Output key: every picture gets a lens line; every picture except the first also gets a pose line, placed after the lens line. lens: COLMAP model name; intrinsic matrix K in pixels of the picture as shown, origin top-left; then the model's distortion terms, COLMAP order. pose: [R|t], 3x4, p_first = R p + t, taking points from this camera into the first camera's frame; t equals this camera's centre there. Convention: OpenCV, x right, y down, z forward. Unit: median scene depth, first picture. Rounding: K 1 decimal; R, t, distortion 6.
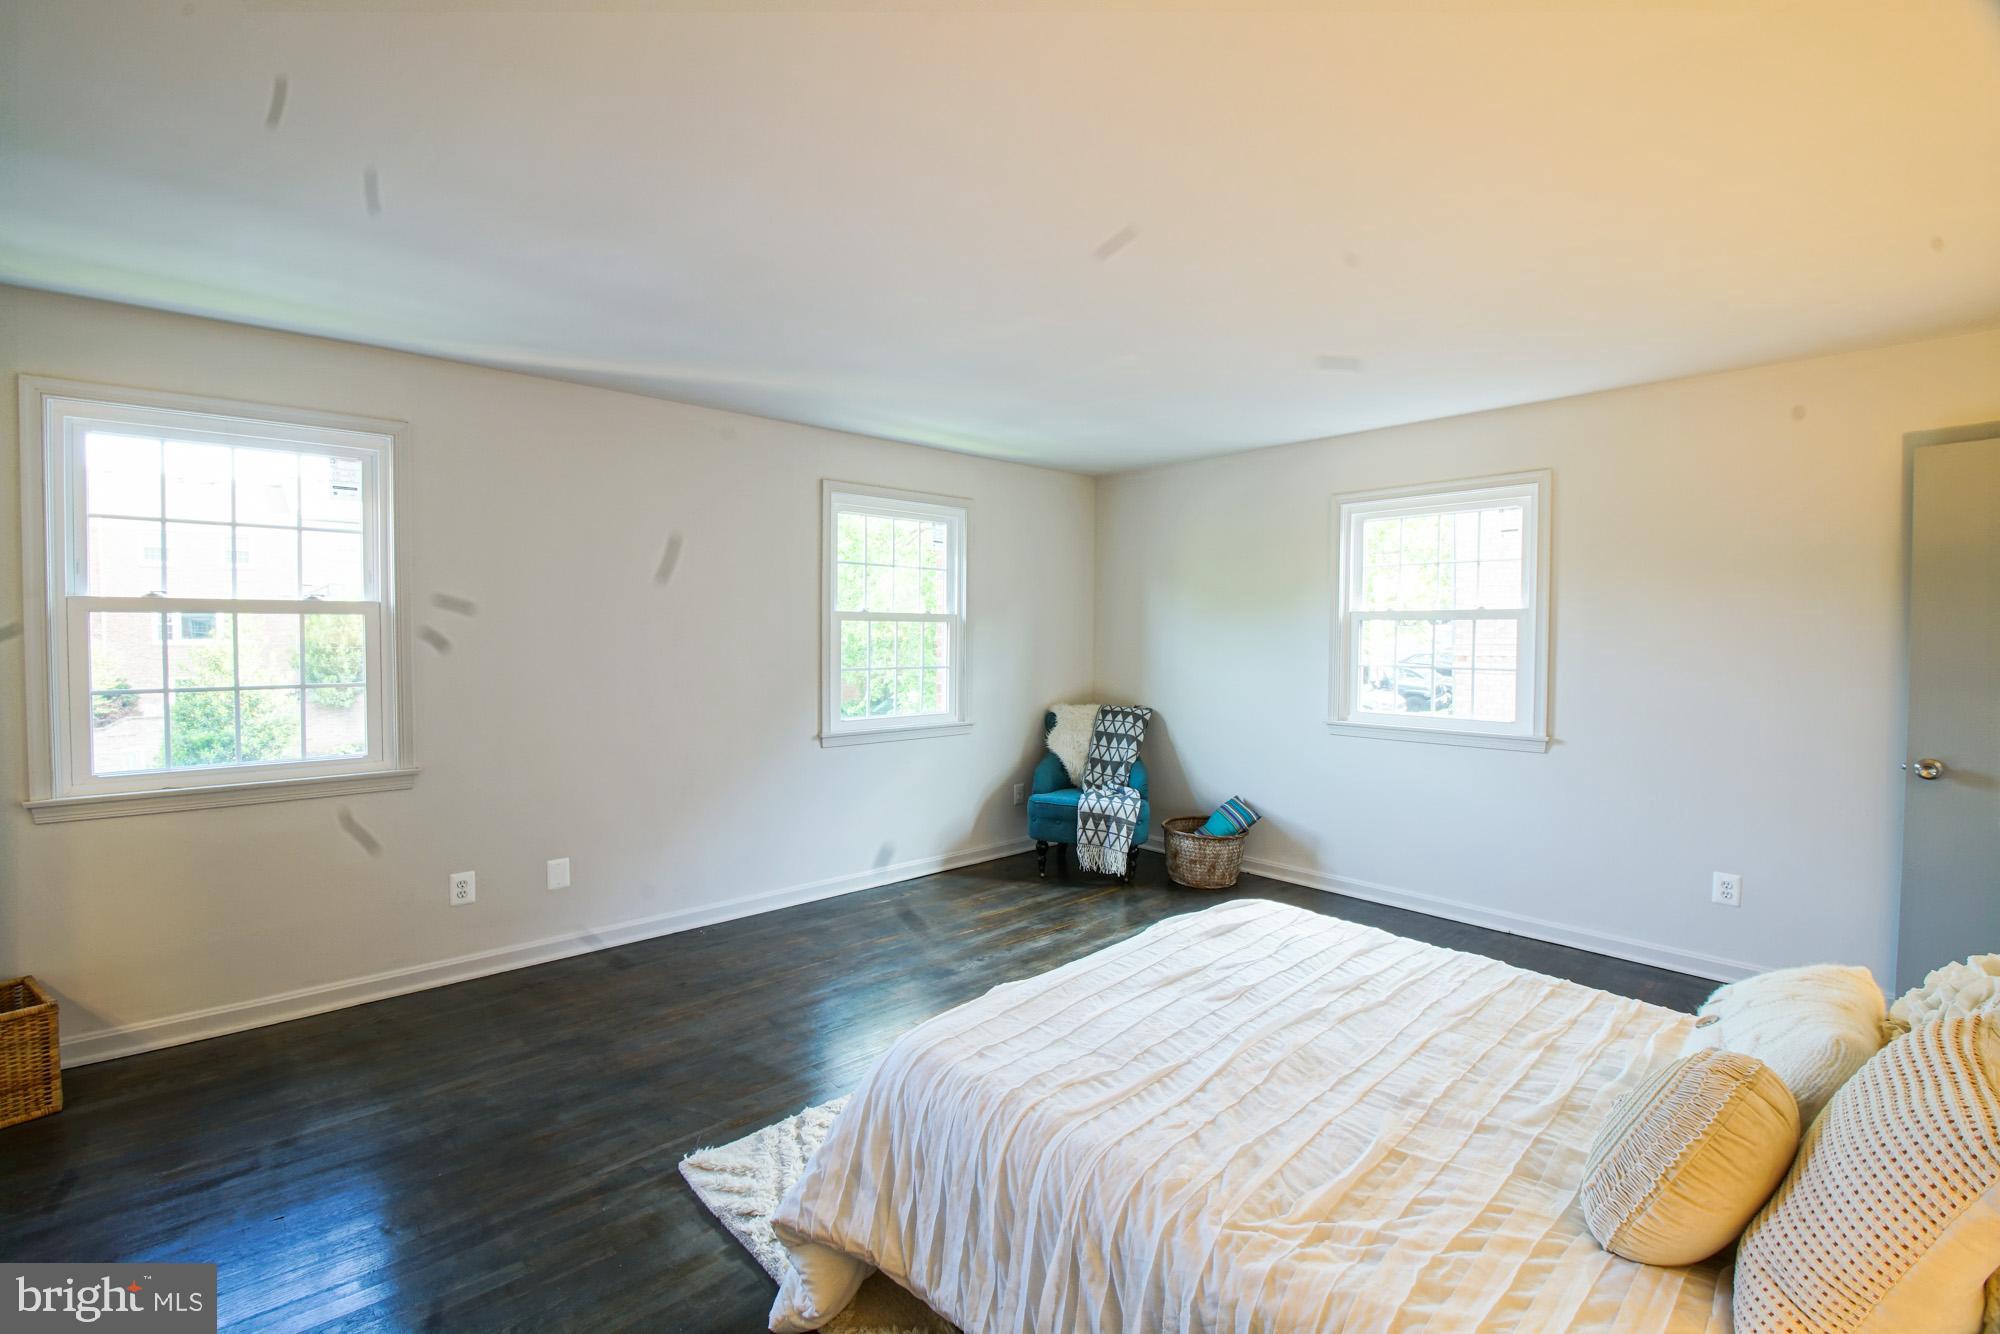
lens RADIAL K [[881.0, 0, 986.1], [0, 881.0, 657.2], [0, 0, 1]] dist [-0.016370, -0.004534]
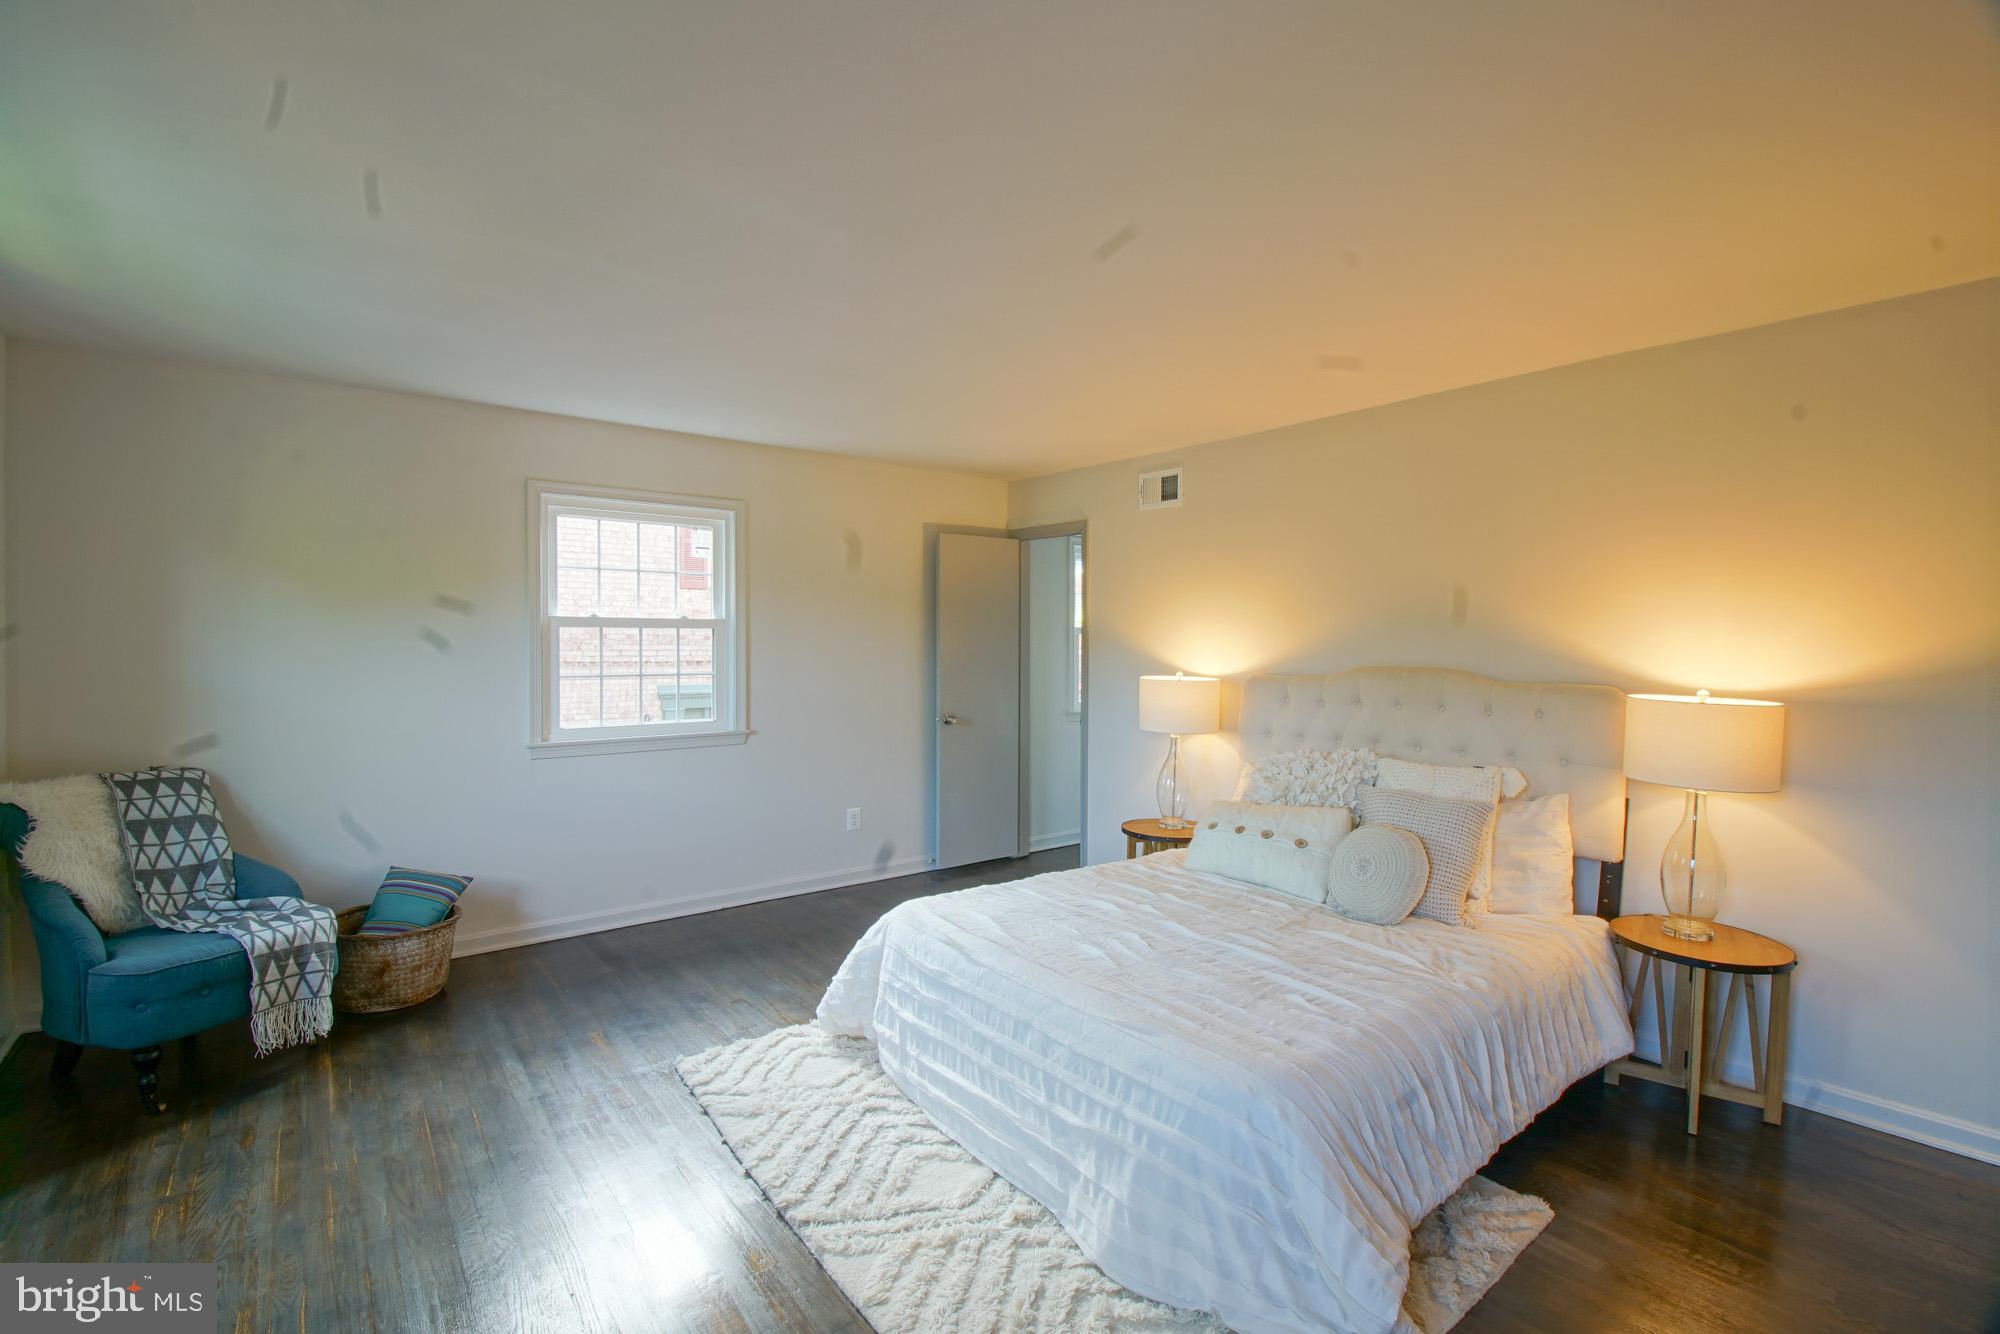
lens RADIAL K [[881.0, 0, 990.5], [0, 881.0, 652.3], [0, 0, 1]] dist [-0.016370, -0.004534]
pose [[0.067952, -0.019033, 0.997507, -0.418271], [0.022229, 0.999599, 0.017558, -0.021013], [-0.997441, 0.020981, 0.068348, 0.485092]]
